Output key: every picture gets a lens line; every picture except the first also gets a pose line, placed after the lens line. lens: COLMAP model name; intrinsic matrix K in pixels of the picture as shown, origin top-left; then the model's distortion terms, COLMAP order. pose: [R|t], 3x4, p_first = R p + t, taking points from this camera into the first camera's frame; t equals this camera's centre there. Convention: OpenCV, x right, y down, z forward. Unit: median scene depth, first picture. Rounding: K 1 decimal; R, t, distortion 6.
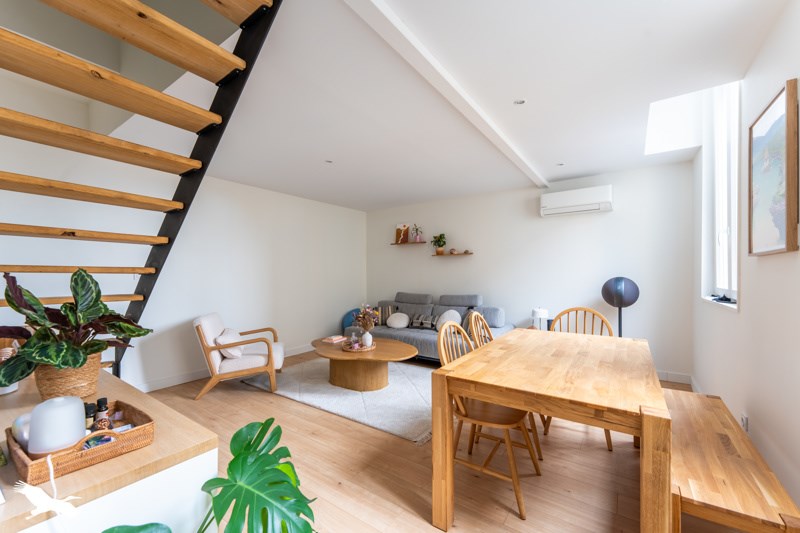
lens RADIAL K [[326.7, 0, 398.7], [0, 326.7, 268.7], [0, 0, 1]] dist [-0.006193, -0.000204]
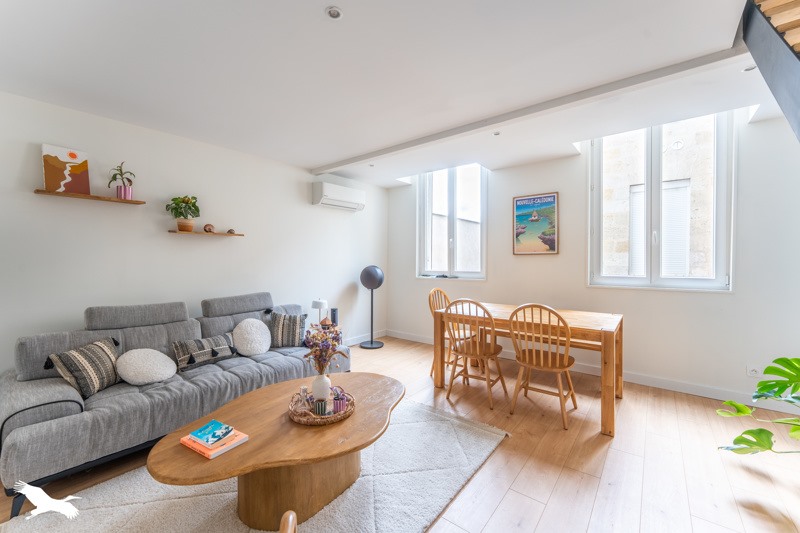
lens RADIAL K [[326.7, 0, 402.5], [0, 326.7, 264.5], [0, 0, 1]] dist [-0.006193, -0.000204]
pose [[0.042203, -0.010274, 0.999056, -0.444417], [-0.013004, 0.999857, 0.010831, 0.004611], [-0.999024, -0.013449, 0.042064, 0.607894]]
